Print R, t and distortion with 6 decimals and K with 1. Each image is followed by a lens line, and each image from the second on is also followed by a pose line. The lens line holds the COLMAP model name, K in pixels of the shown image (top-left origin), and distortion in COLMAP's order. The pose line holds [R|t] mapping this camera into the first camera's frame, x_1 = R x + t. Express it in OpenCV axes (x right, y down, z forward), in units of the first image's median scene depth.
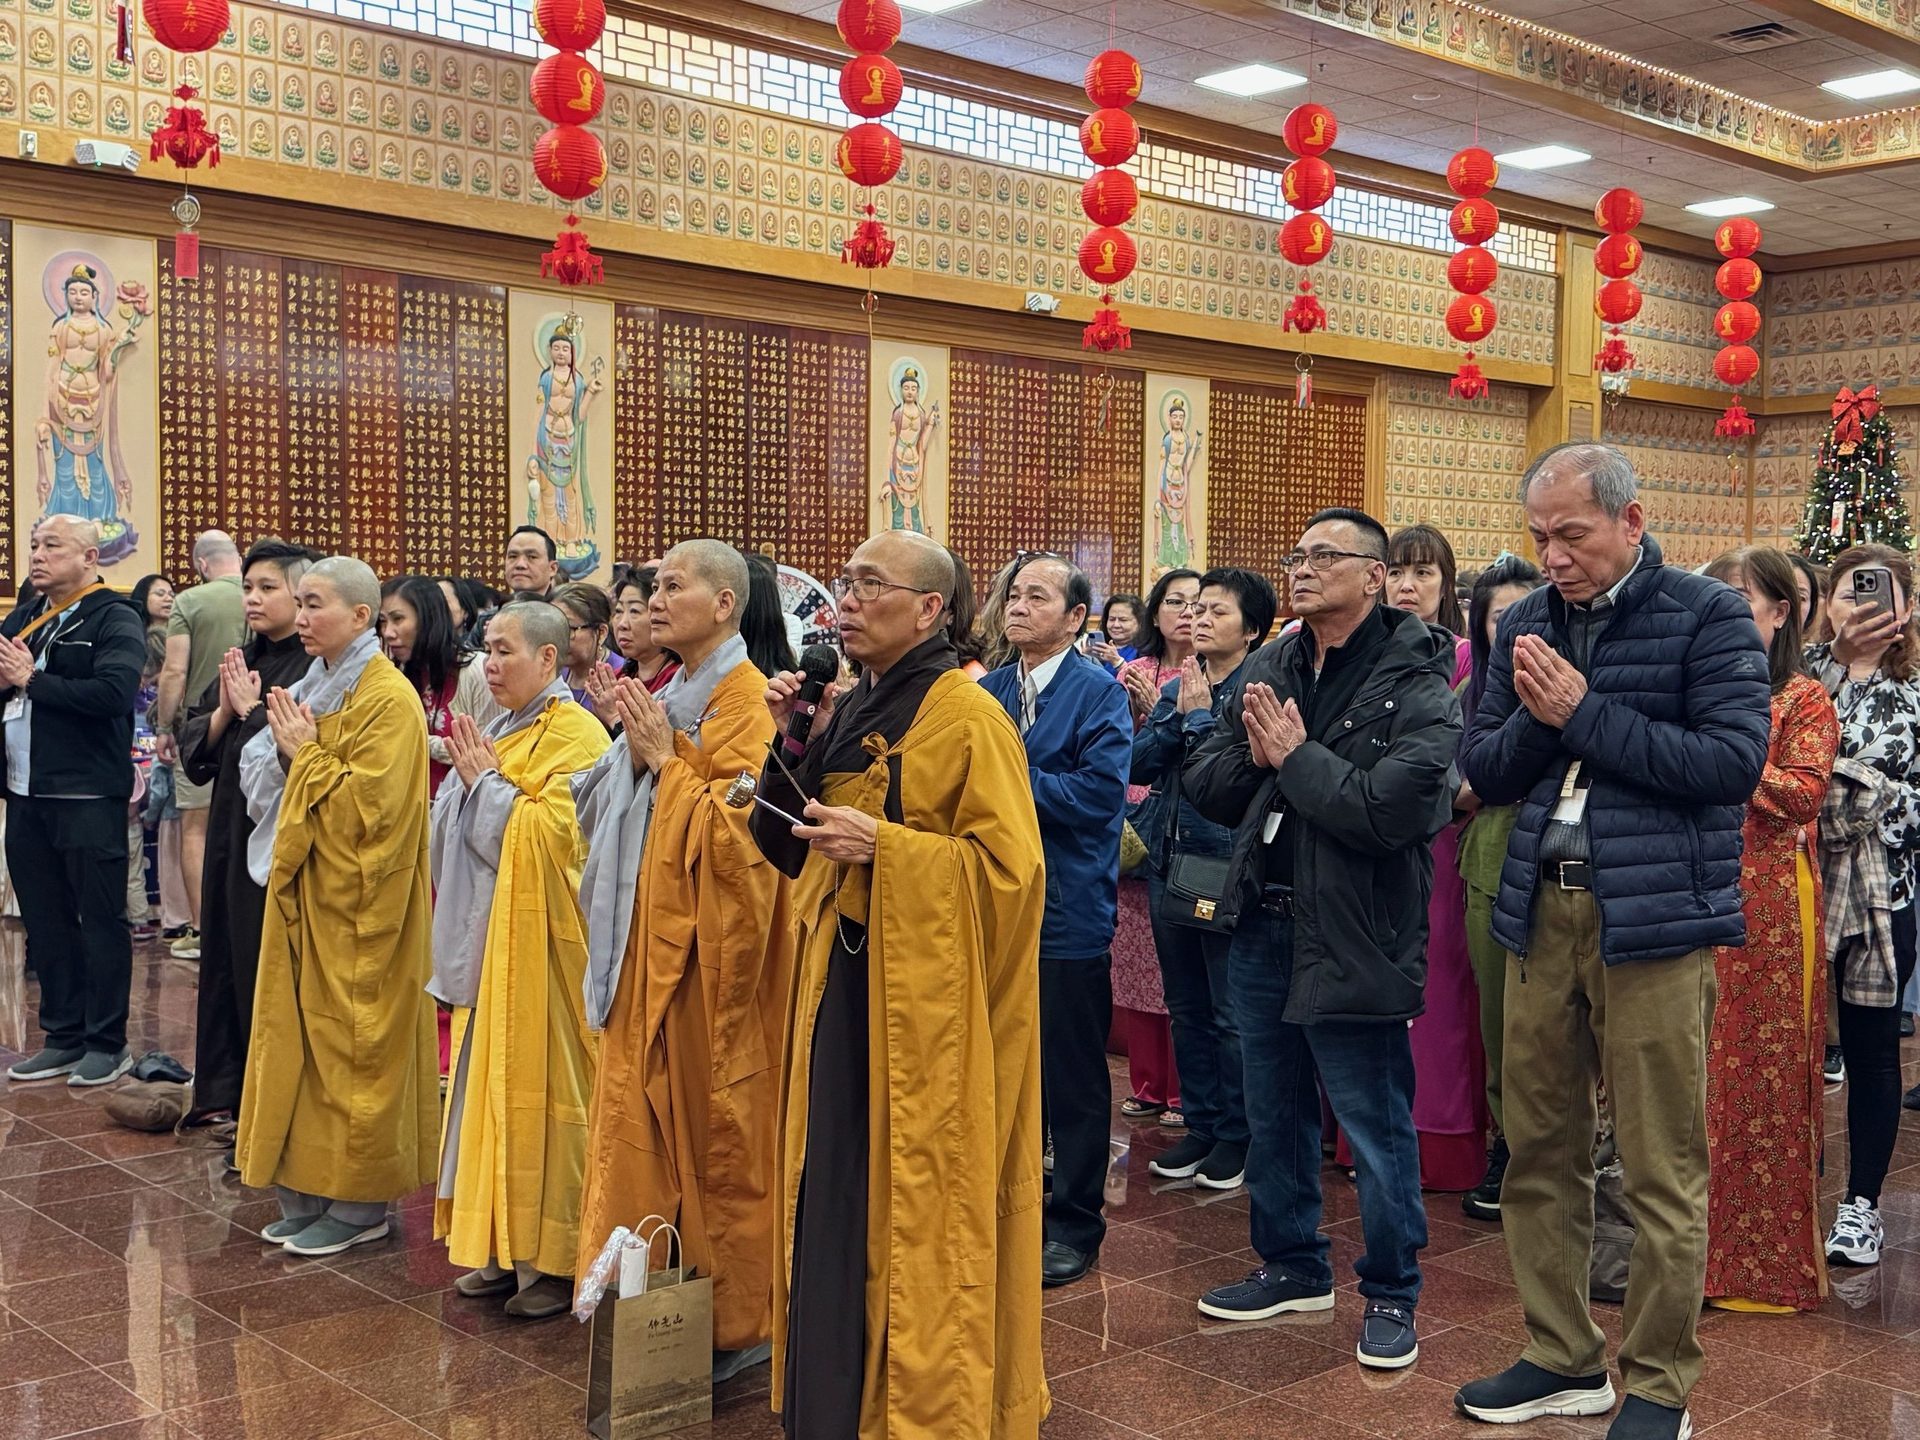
lens RADIAL K [[2100.1, 0, 1004.3], [0, 2100.1, 753.8], [0, 0, 1]] dist [0.055760, 0.276610]
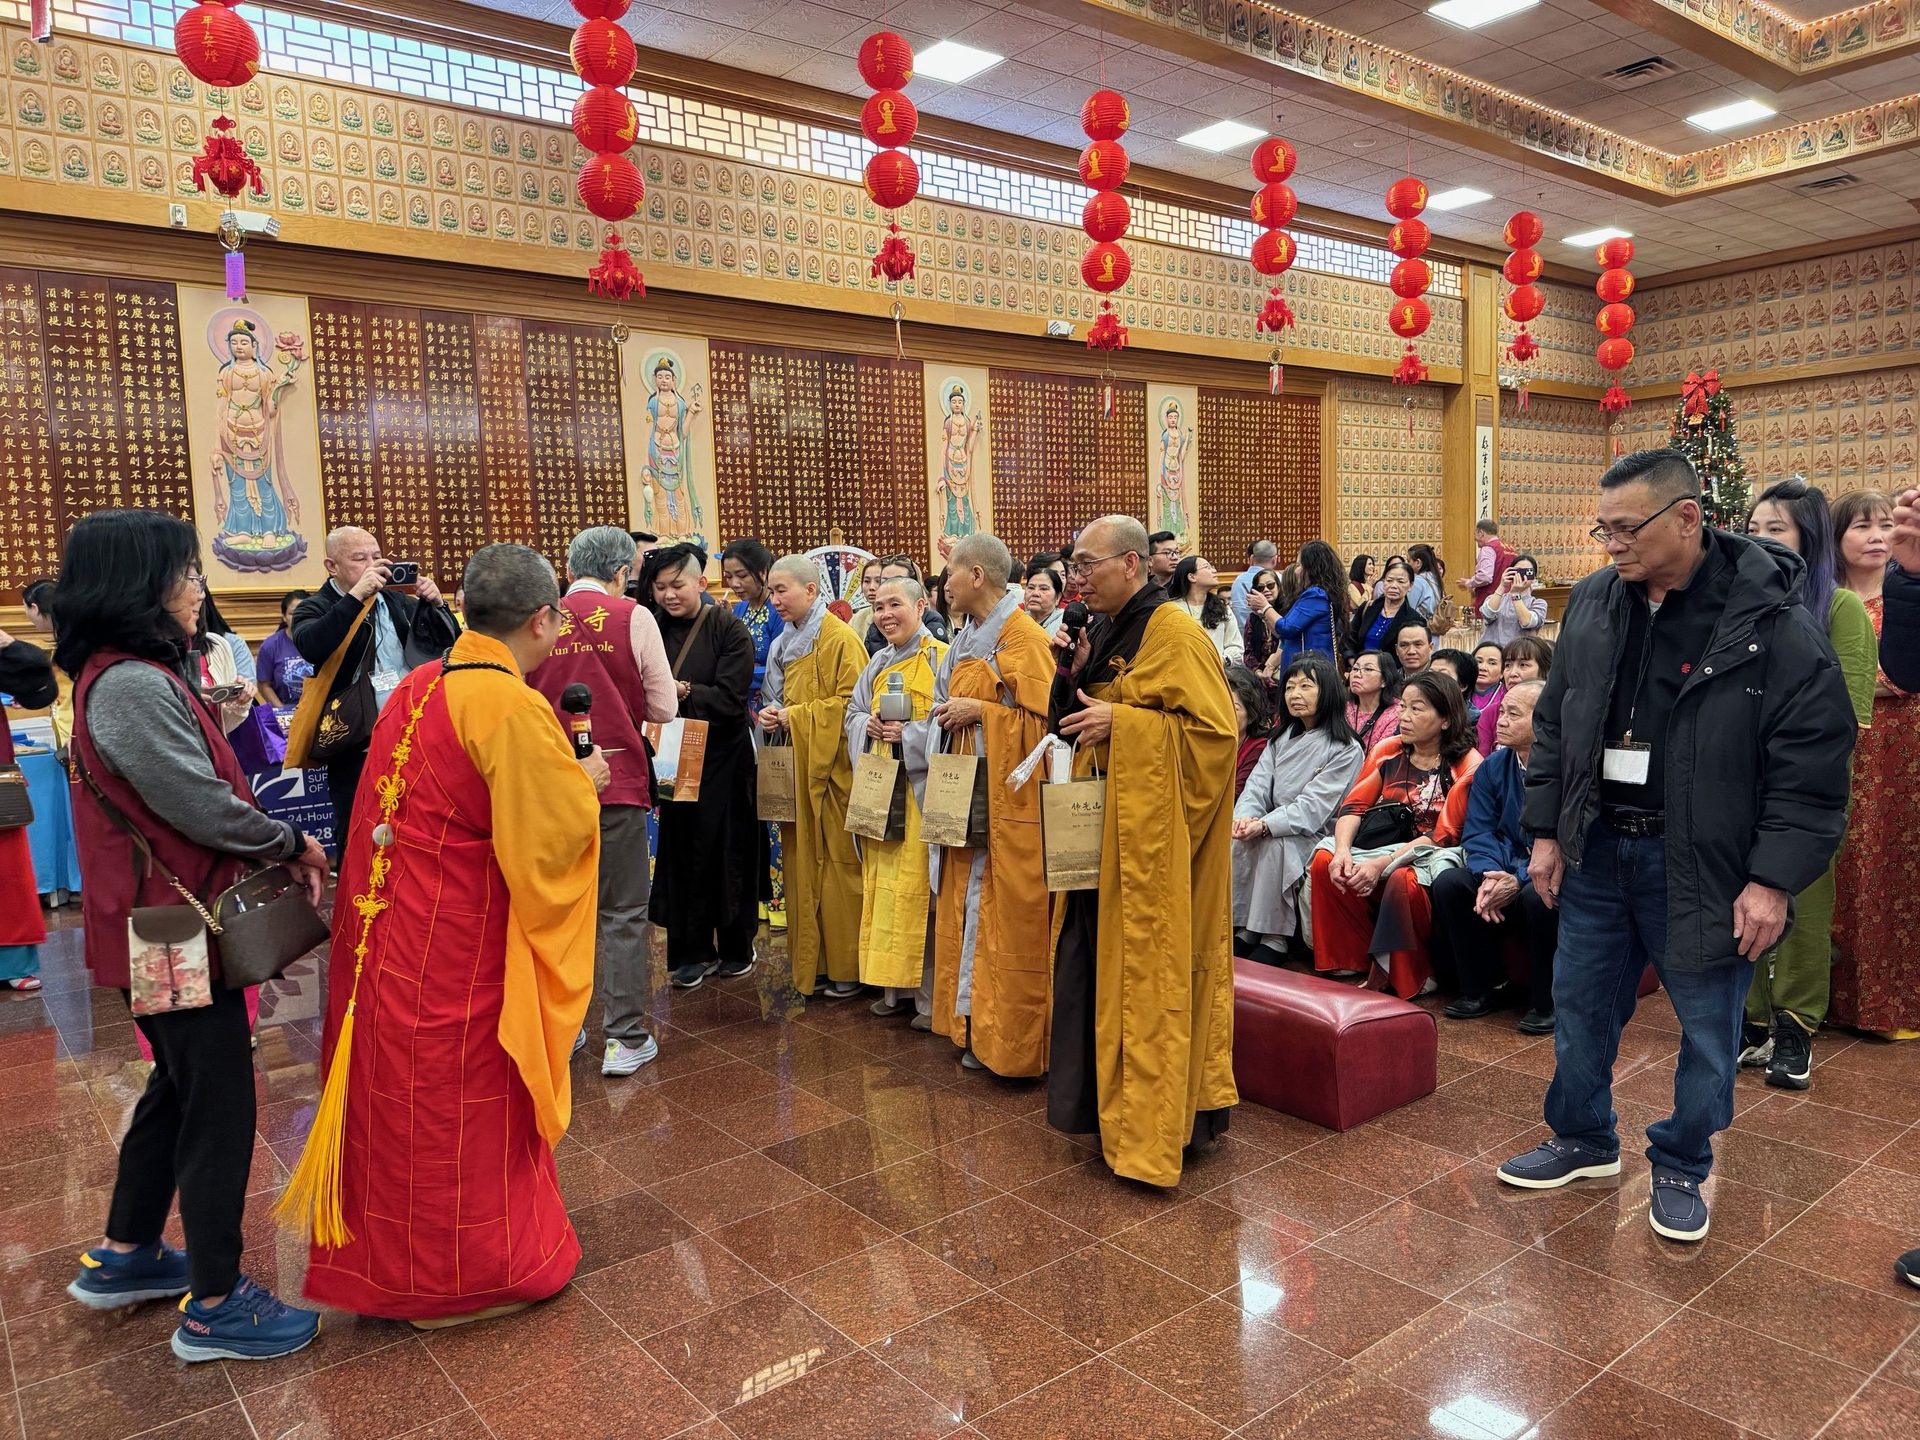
lens RADIAL K [[1346.5, 0, 989.9], [0, 1346.5, 726.8], [0, 0, 1]] dist [0.130892, -0.191977]
pose [[0.997157, -0.038478, -0.064789, 0.021978], [0.041078, 0.998383, 0.039298, -0.011266], [0.063172, -0.041848, 0.997125, 0.200526]]
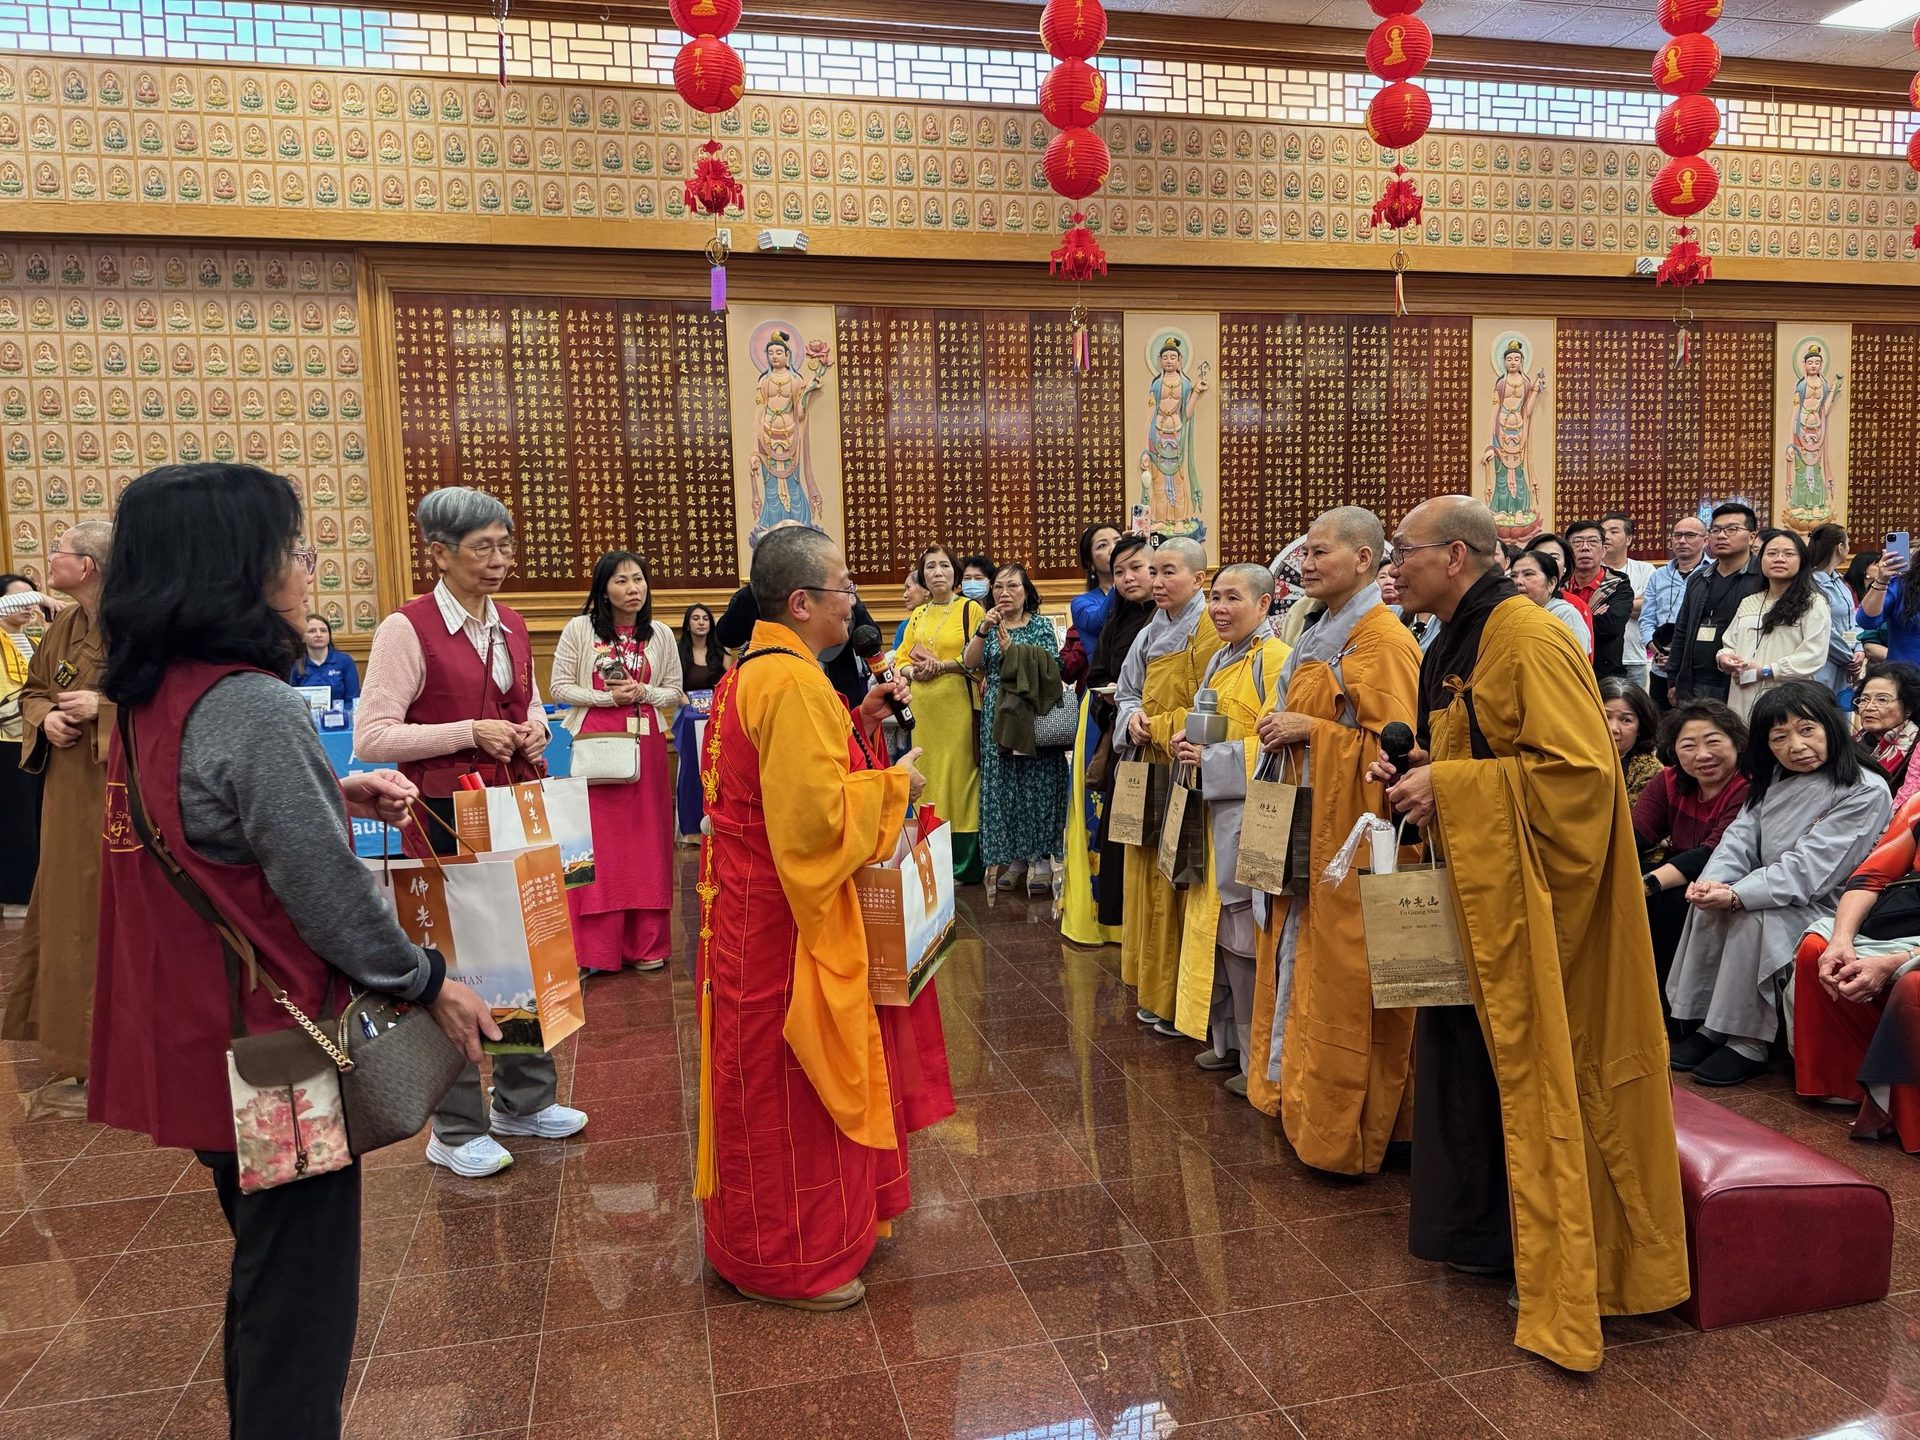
lens RADIAL K [[1360.4, 0, 1013.0], [0, 1360.4, 726.7], [0, 0, 1]] dist [0.129571, -0.221693]
pose [[0.876240, 0.009754, -0.481776, 0.084347], [0.010122, 0.999202, 0.038640, -0.013799], [0.481769, -0.038735, 0.875442, 0.256917]]
